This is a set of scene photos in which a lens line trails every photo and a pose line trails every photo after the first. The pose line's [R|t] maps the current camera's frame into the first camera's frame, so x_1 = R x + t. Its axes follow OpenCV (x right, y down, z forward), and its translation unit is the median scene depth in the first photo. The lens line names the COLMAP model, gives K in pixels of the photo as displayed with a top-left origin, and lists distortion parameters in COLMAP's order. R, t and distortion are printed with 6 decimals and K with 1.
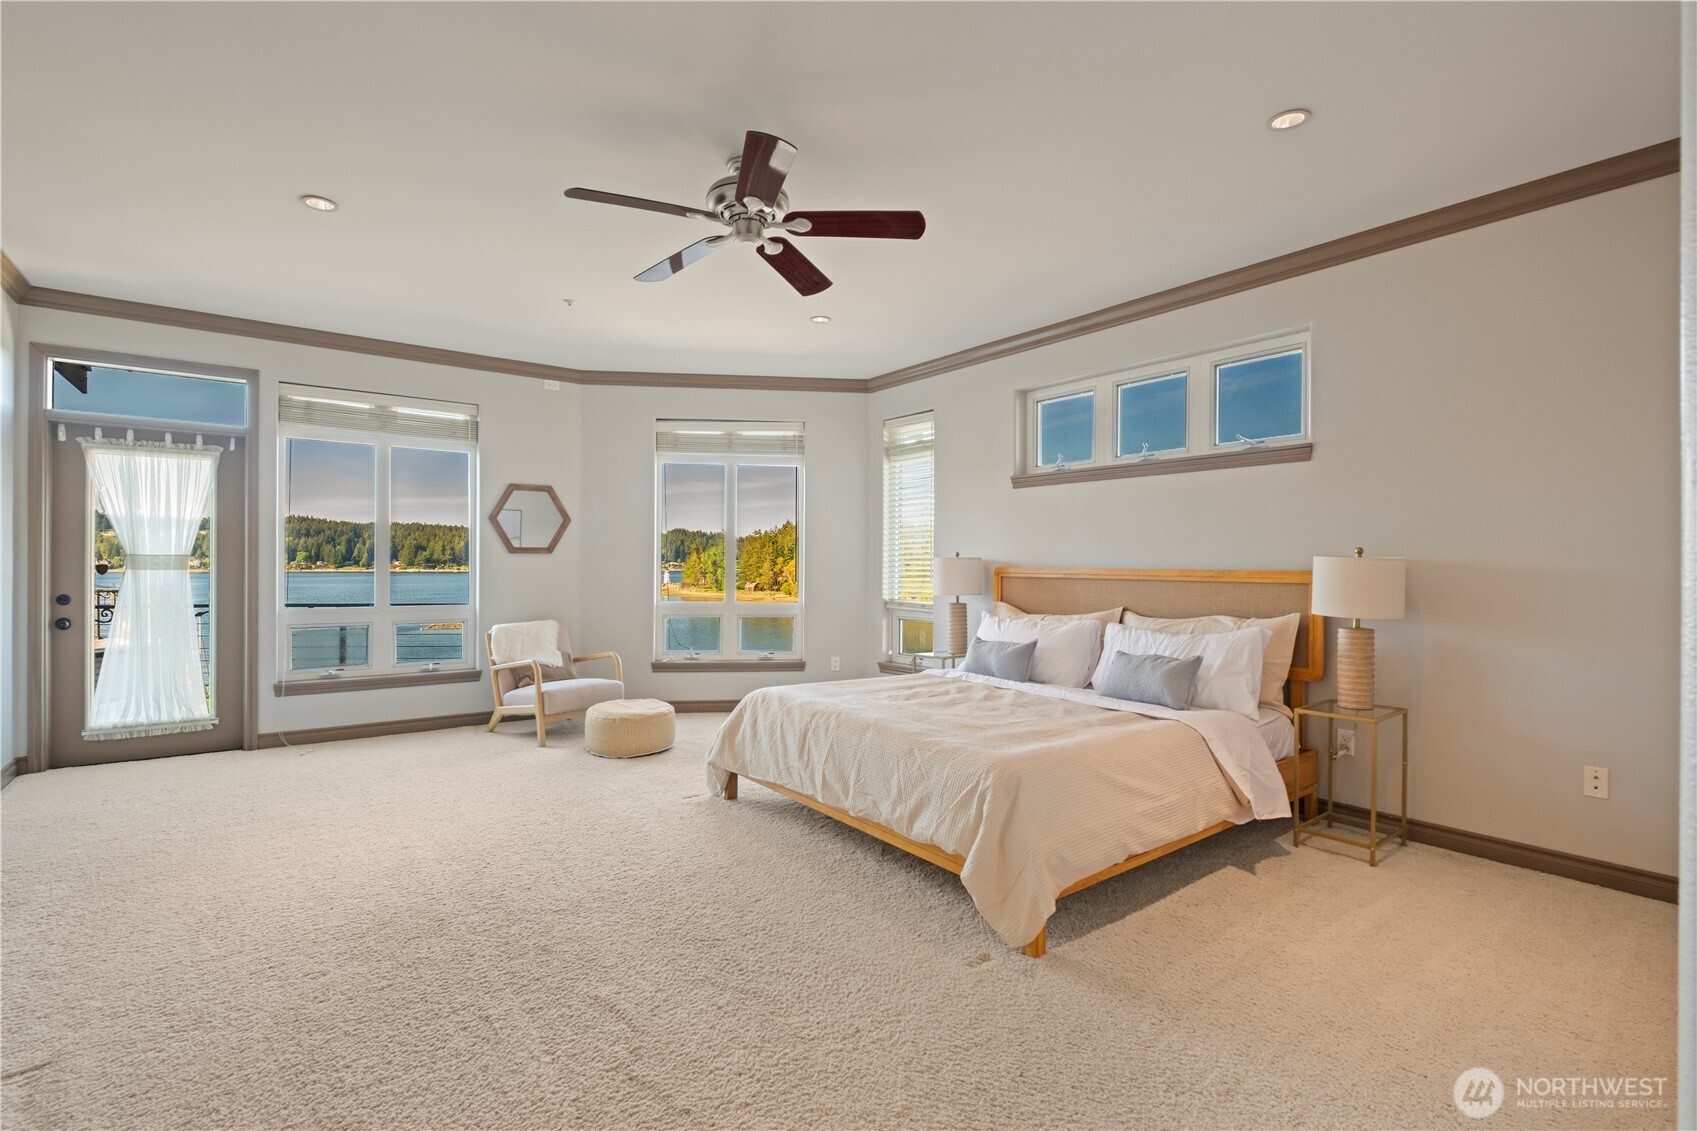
lens RADIAL K [[778.3, 0, 841.4], [0, 778.3, 572.8], [0, 0, 1]] dist [-0.004591, -0.000673]
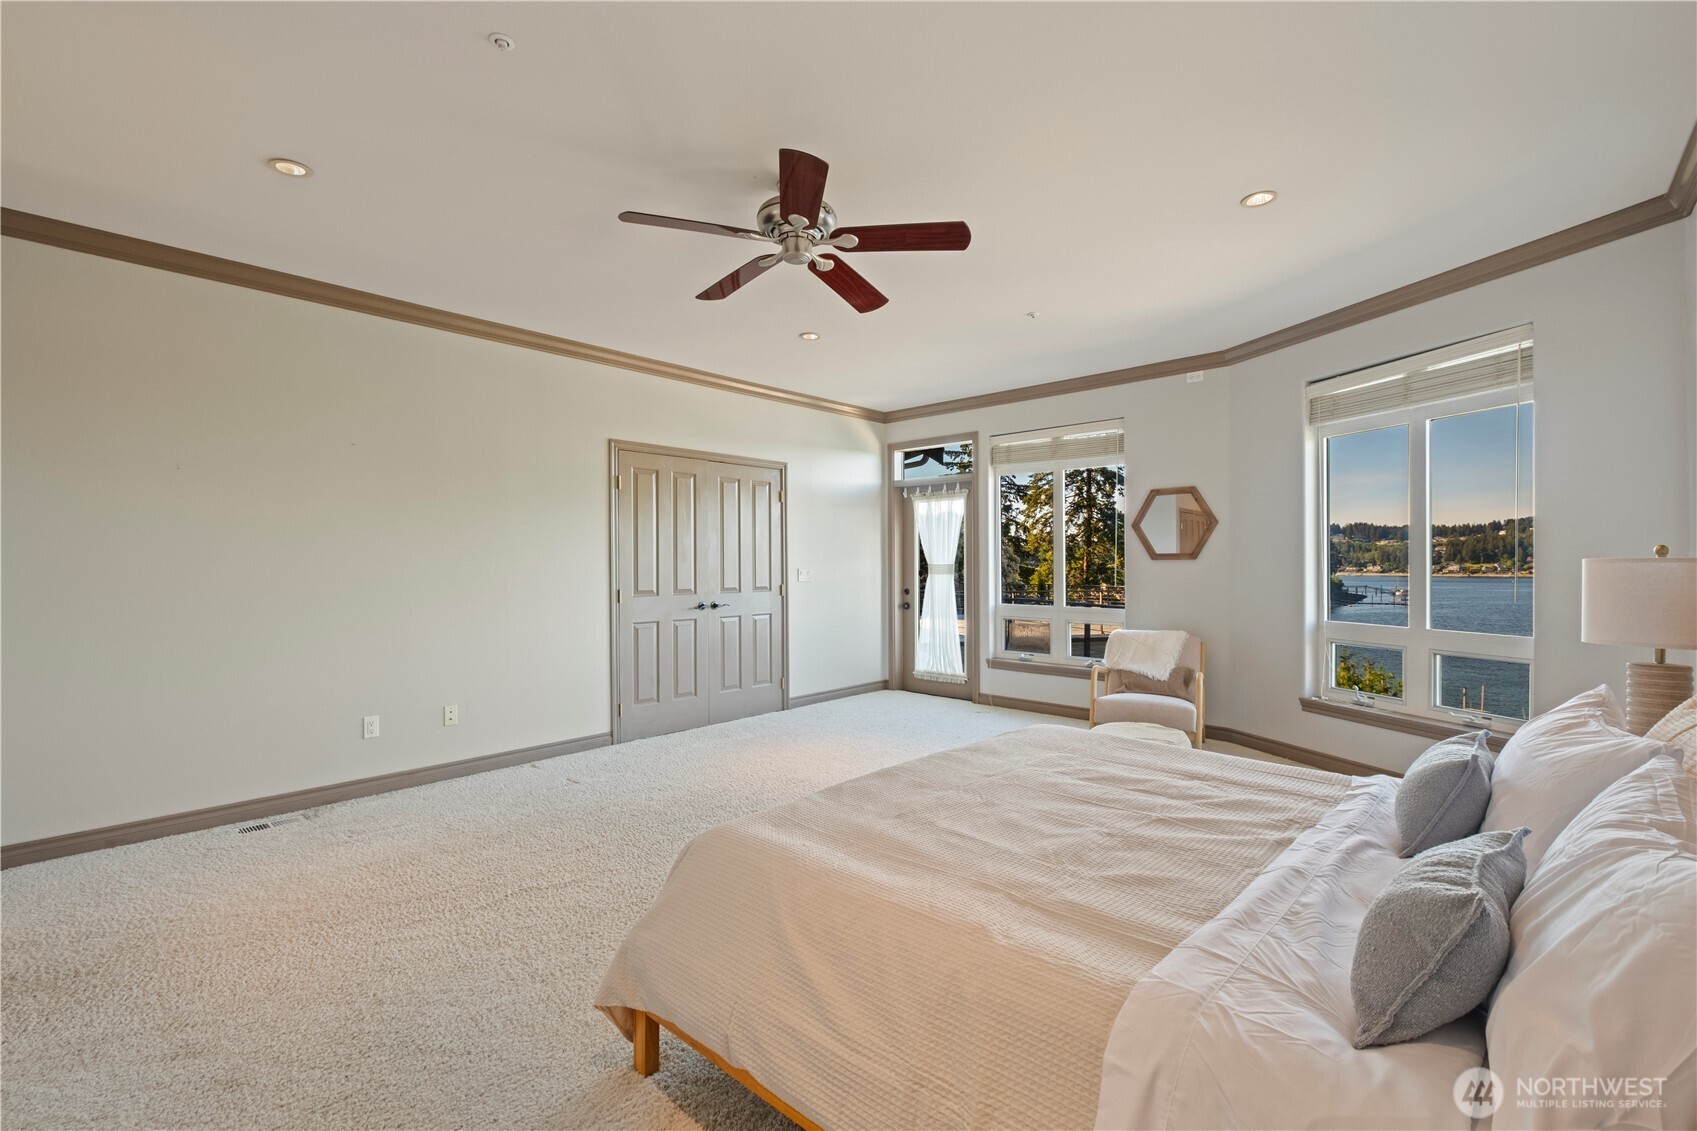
lens RADIAL K [[739.9, 0, 849.9], [0, 739.9, 579.0], [0, 0, 1]] dist [0.004796, -0.003843]
pose [[0.171980, 0.012828, -0.985017, 0.460440], [-0.009926, 0.999887, 0.011288, -0.008174], [0.985050, 0.007836, 0.172088, 0.487970]]
